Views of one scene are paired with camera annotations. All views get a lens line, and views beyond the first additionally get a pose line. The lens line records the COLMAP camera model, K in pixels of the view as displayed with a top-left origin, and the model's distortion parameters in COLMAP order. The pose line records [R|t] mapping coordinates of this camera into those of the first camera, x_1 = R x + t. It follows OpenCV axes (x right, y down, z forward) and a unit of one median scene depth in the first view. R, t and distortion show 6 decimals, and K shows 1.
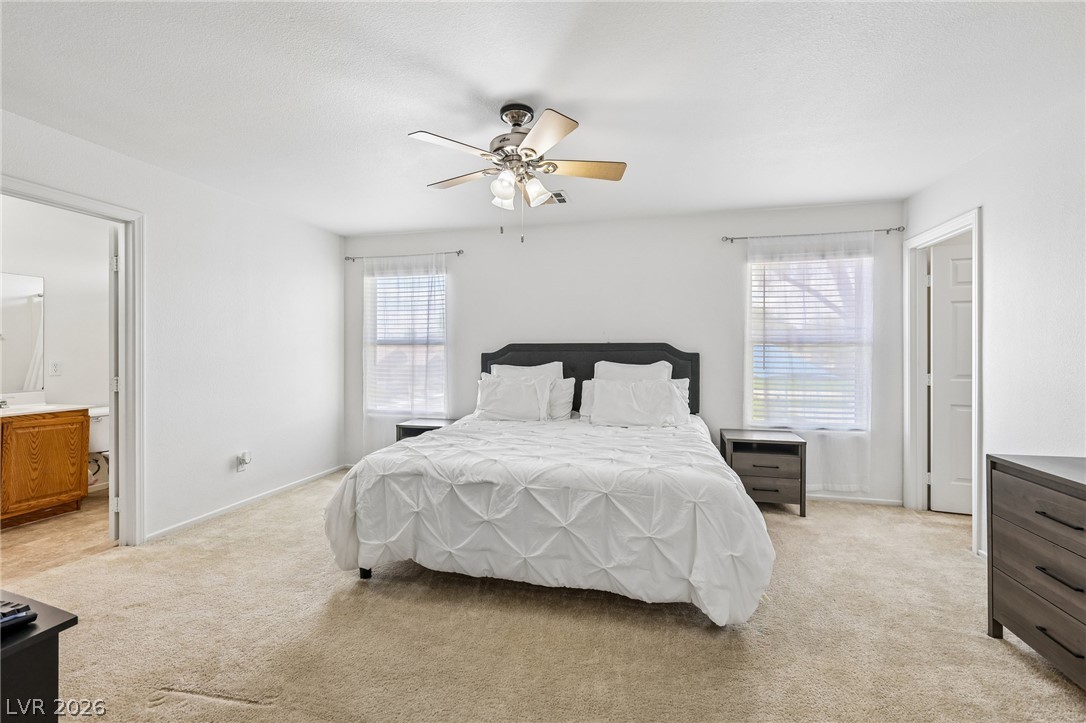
lens RADIAL K [[475.5, 0, 539.9], [0, 475.5, 355.5], [0, 0, 1]] dist [0.002823, 0.000537]
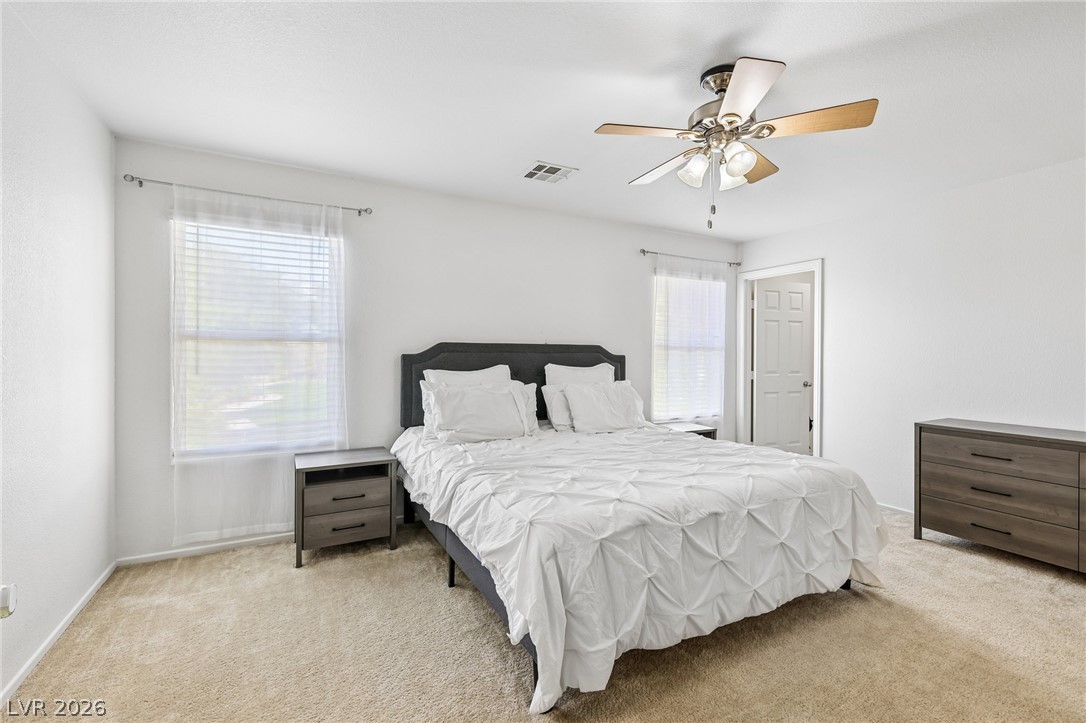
lens RADIAL K [[475.5, 0, 542.3], [0, 475.5, 357.9], [0, 0, 1]] dist [0.002823, 0.000537]
pose [[0.740712, -0.000376, 0.671823, -0.534537], [-0.002665, 0.999990, 0.003498, -0.003006], [-0.671817, -0.004381, 0.740704, 0.358581]]
